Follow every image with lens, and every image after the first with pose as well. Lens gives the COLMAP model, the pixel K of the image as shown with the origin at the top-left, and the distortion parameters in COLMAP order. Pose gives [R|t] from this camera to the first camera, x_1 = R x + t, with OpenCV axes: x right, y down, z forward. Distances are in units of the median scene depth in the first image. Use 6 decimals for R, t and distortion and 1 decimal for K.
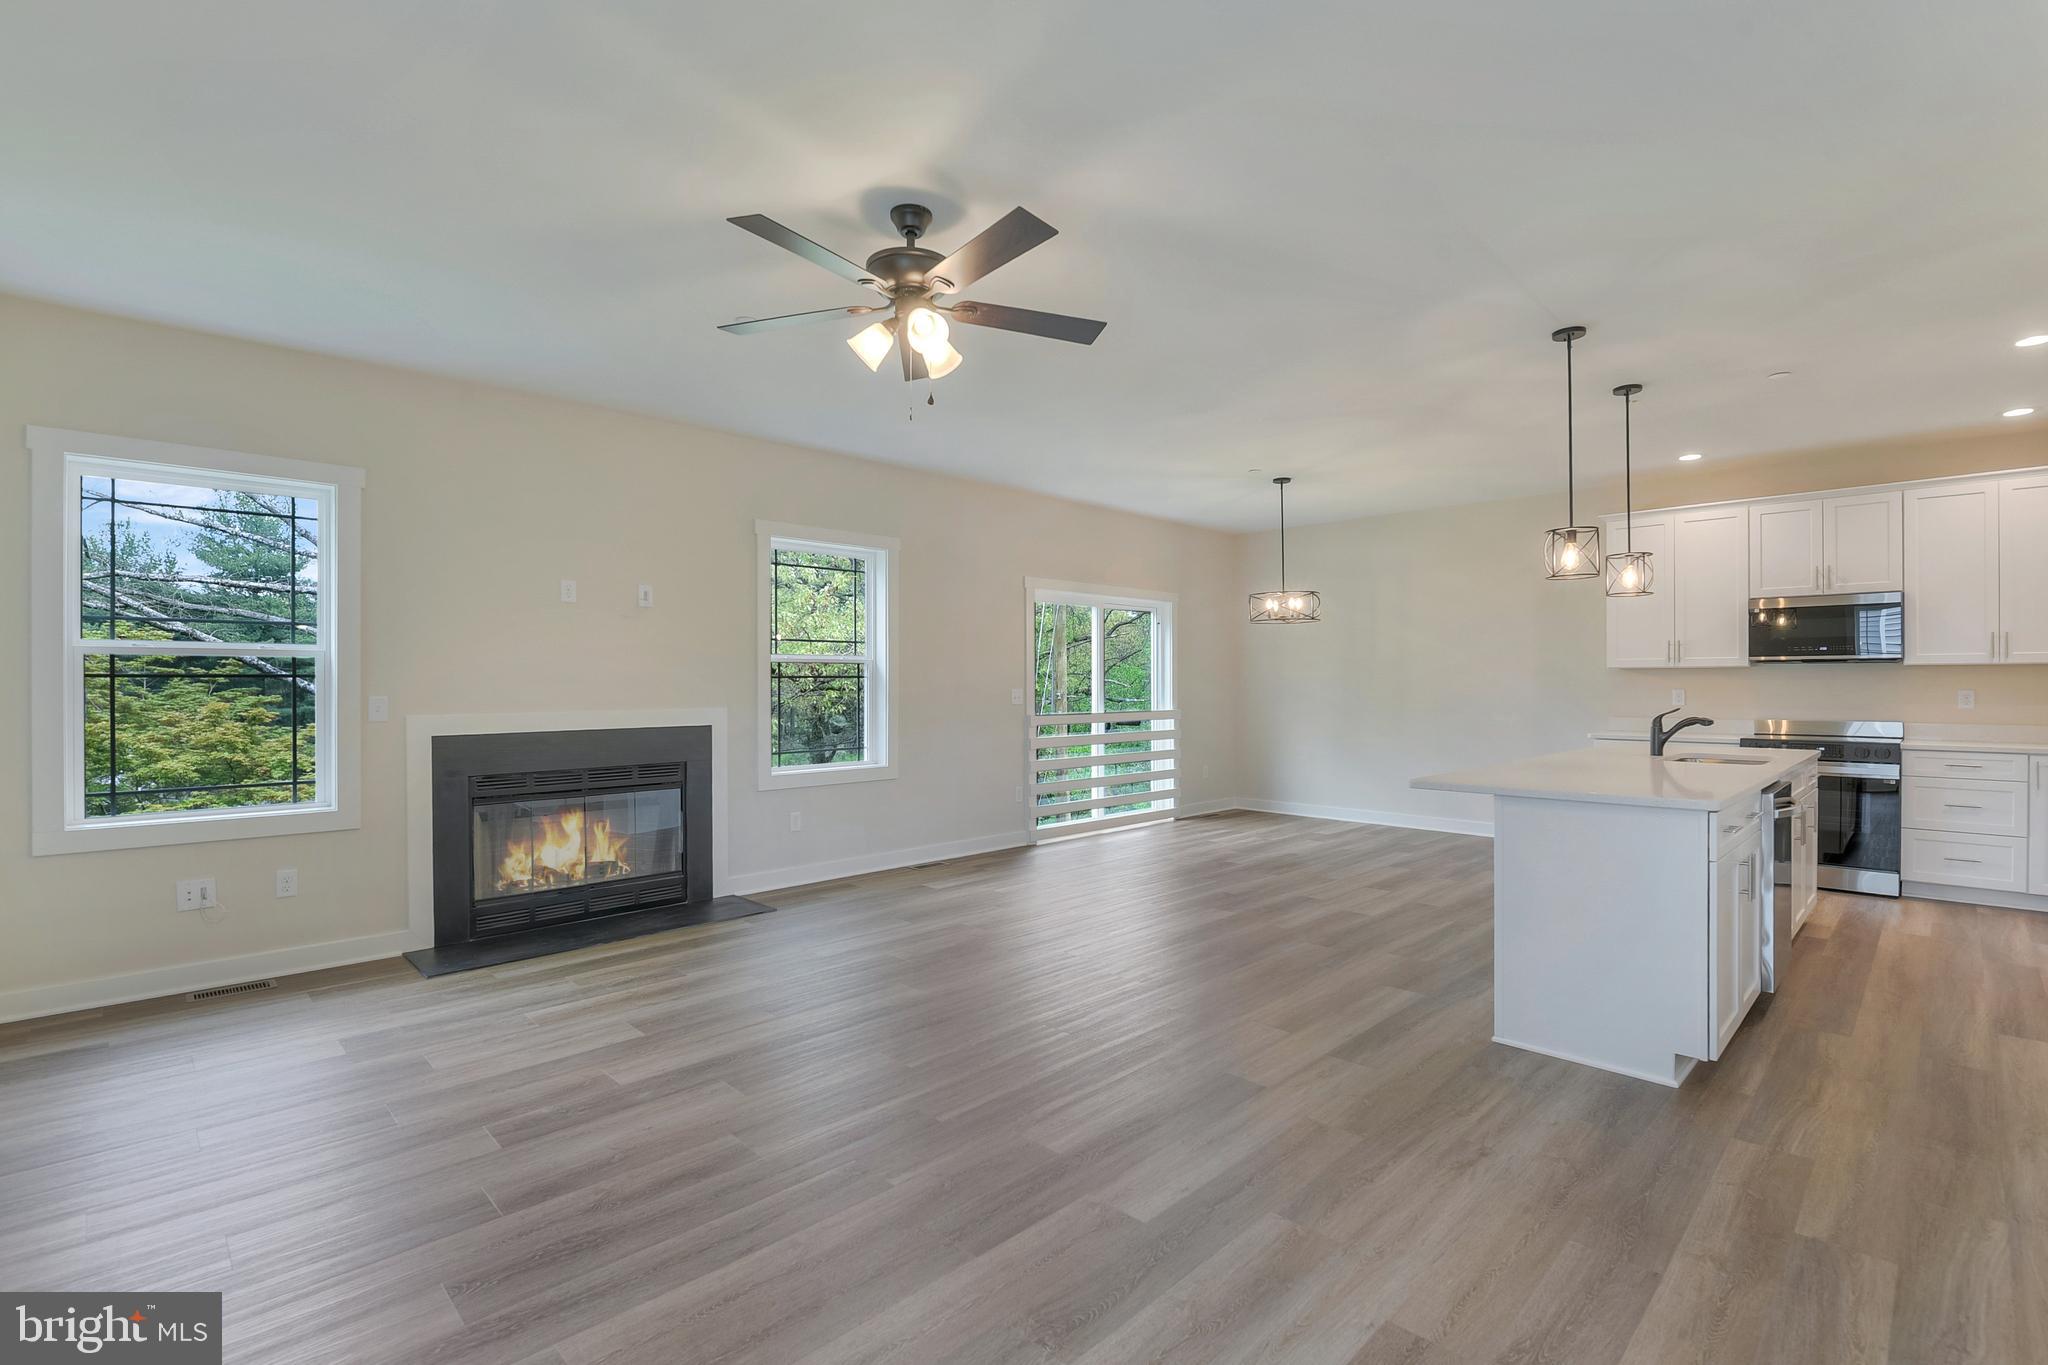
lens RADIAL K [[911.1, 0, 1012.2], [0, 911.1, 691.4], [0, 0, 1]] dist [0.002658, -0.006523]
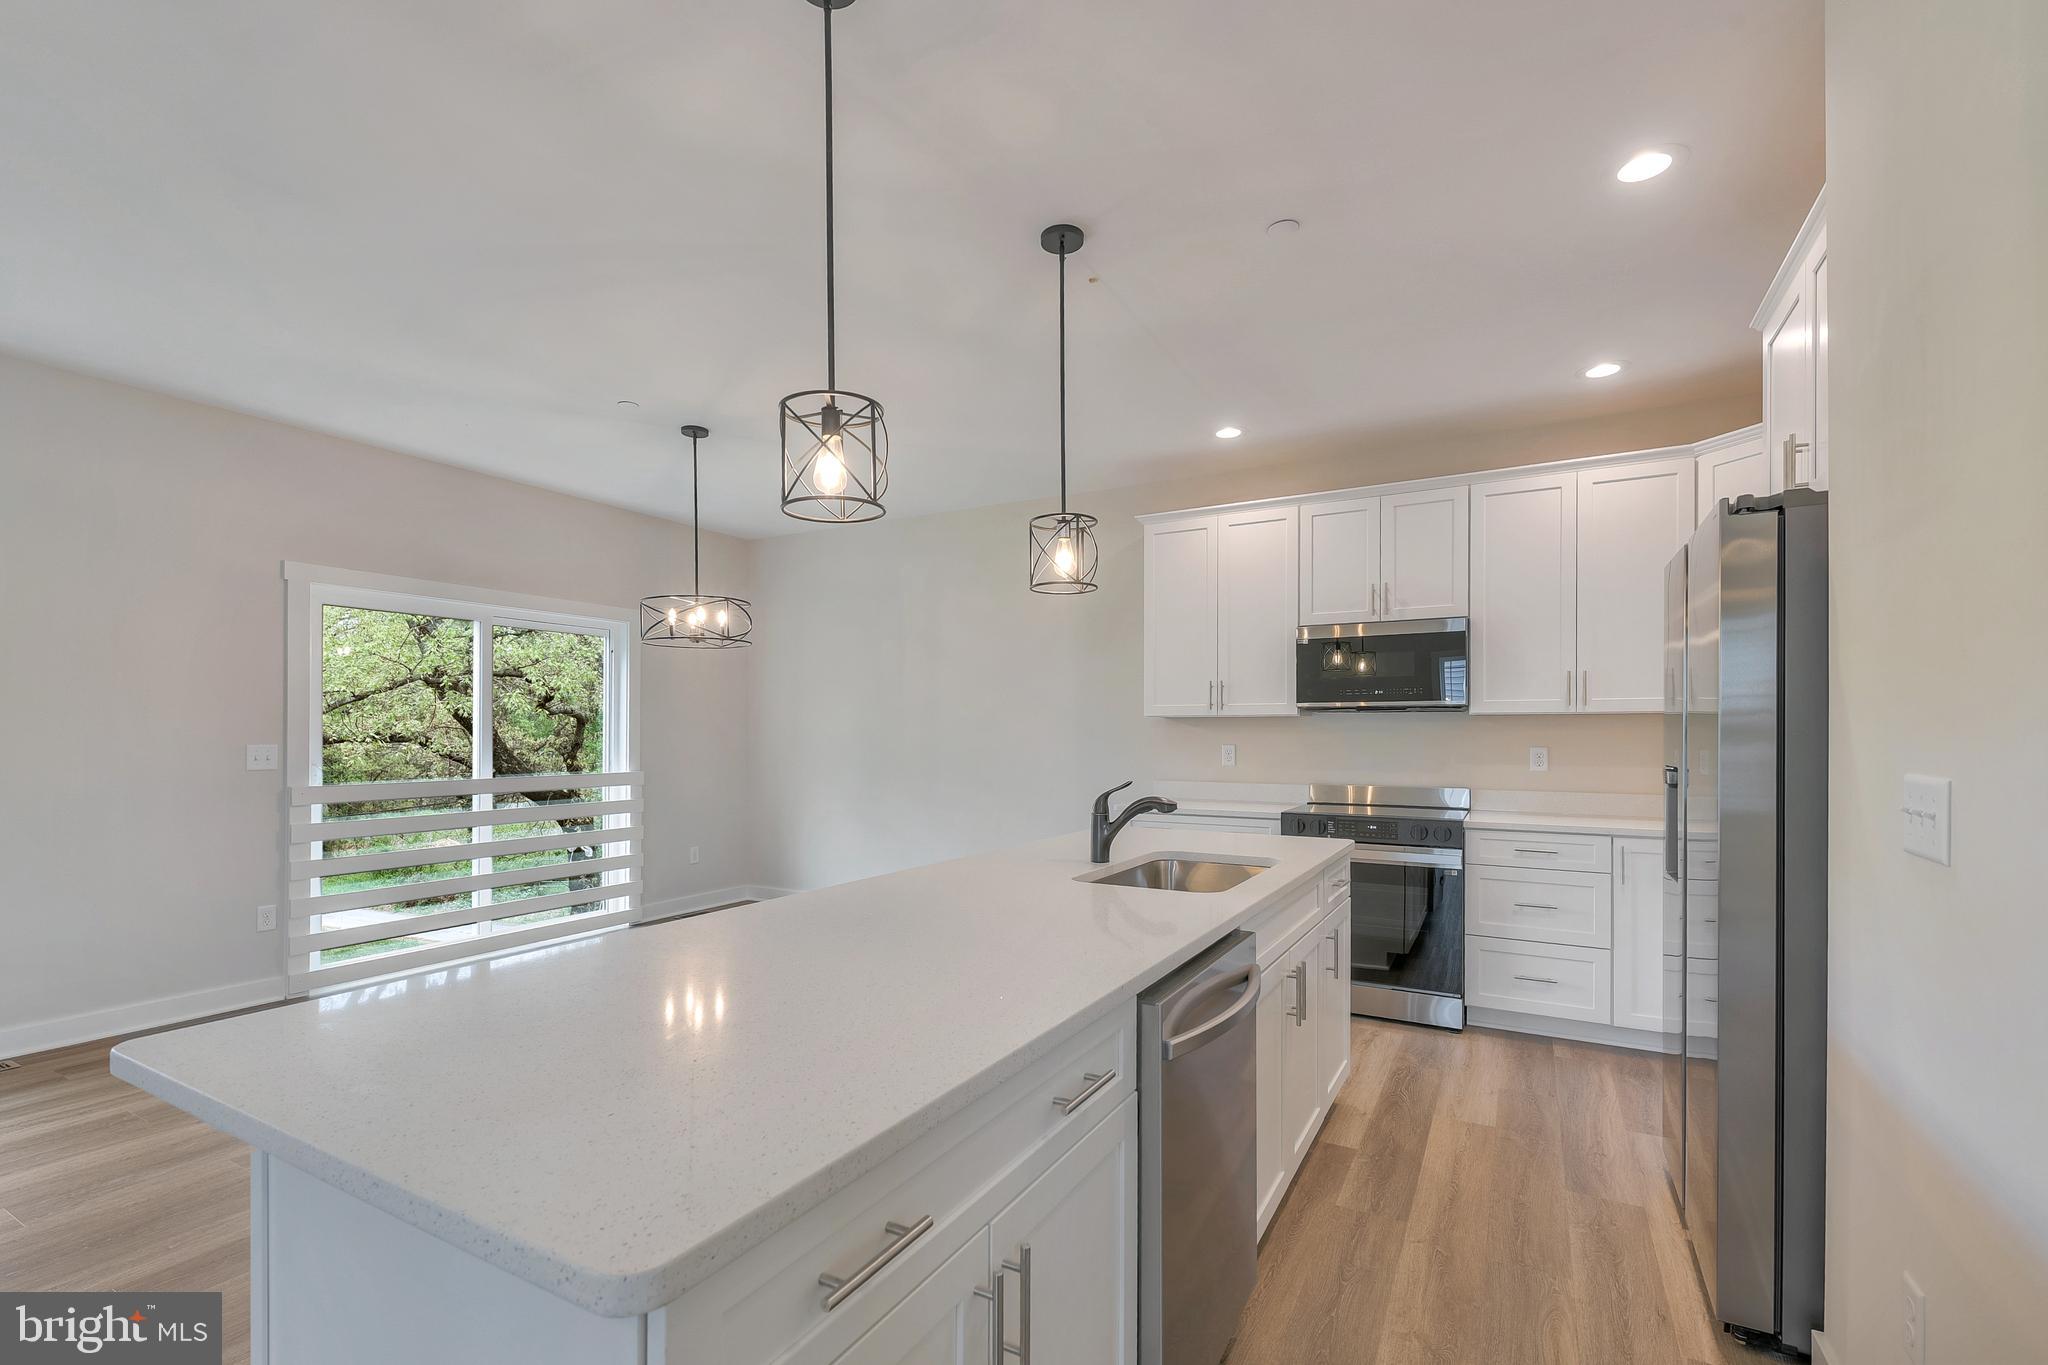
lens RADIAL K [[911.1, 0, 957.3], [0, 911.1, 731.9], [0, 0, 1]] dist [0.002658, -0.006523]
pose [[0.969769, 0.003943, 0.243994, 0.371842], [-0.000792, 0.999915, -0.013010, -0.004050], [-0.244025, 0.012423, 0.969689, 0.357316]]
